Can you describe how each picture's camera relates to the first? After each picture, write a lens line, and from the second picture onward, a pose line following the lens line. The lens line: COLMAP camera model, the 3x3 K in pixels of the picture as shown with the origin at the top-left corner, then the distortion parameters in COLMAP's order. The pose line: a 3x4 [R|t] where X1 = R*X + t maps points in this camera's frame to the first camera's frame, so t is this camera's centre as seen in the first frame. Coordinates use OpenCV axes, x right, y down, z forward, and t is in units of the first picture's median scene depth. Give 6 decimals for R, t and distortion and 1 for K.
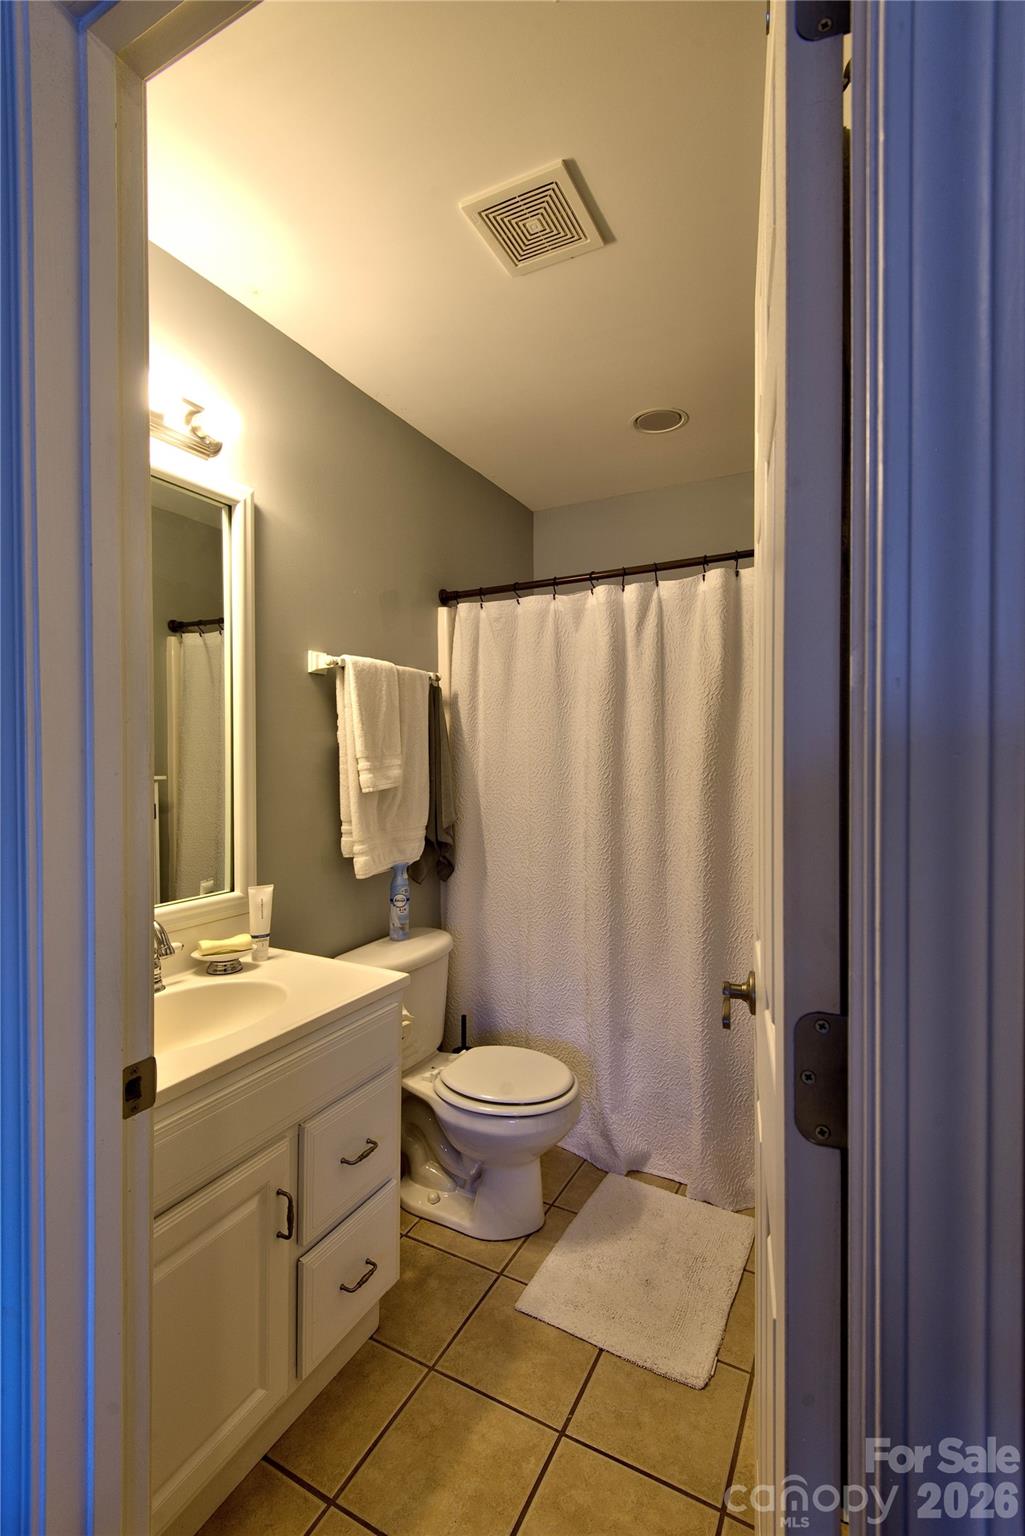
lens RADIAL K [[725.4, 0, 515.2], [0, 725.4, 763.0], [0, 0, 1]] dist [0.010655, 0.000425]
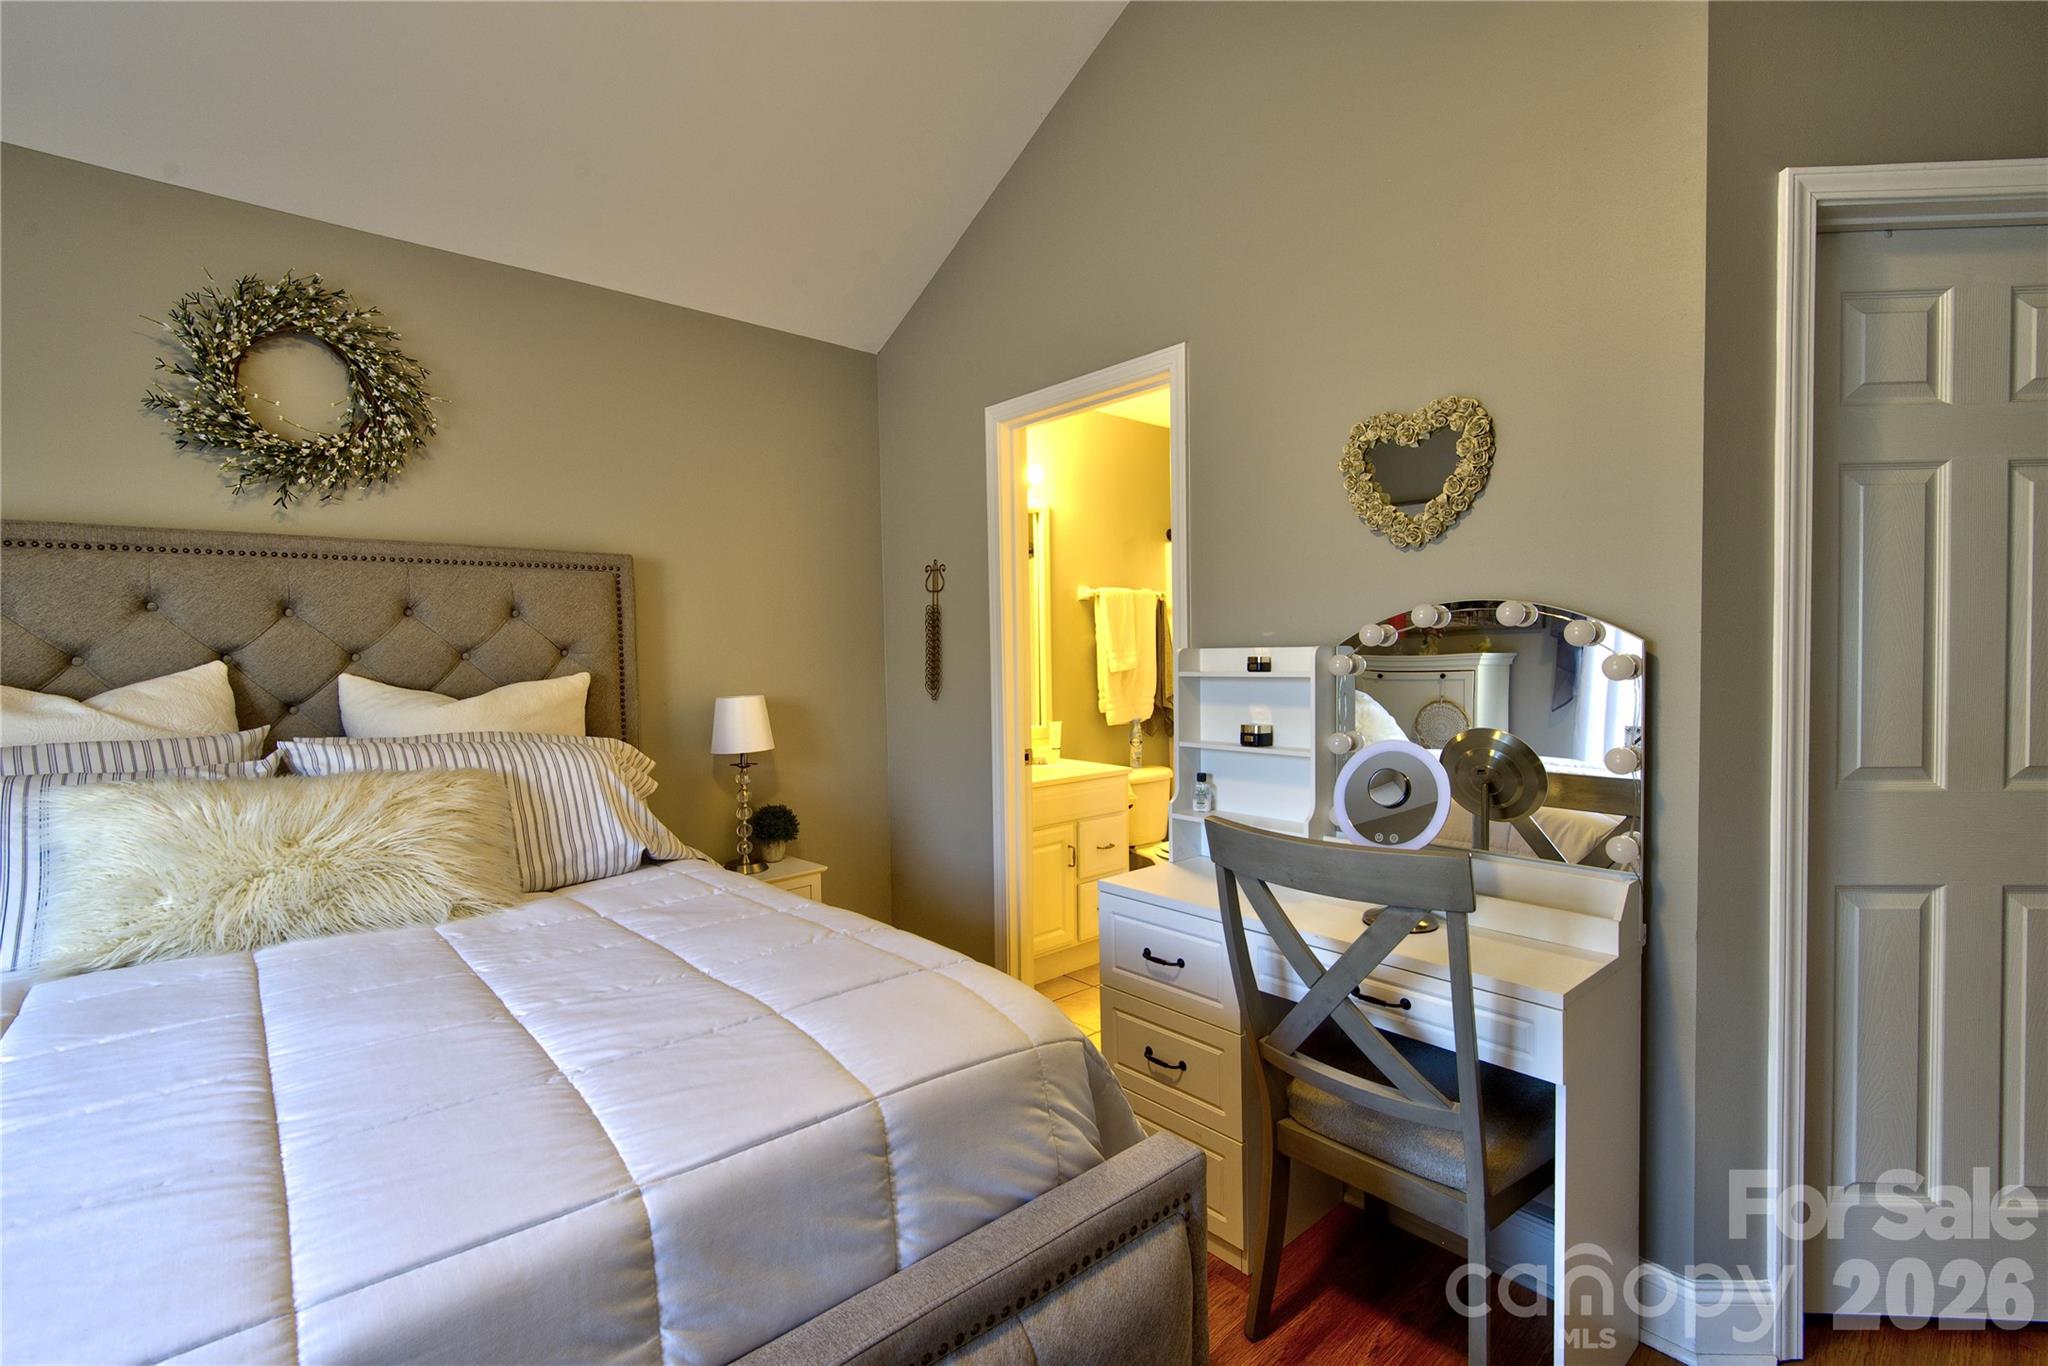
lens RADIAL K [[902.1, 0, 1022.4], [0, 902.1, 682.4], [0, 0, 1]] dist [0.000491, 0.000028]
pose [[0.943715, -0.004838, -0.330724, 0.269914], [0.010143, 0.999846, 0.014317, 0.032197], [0.330603, -0.016866, 0.943619, -0.973682]]
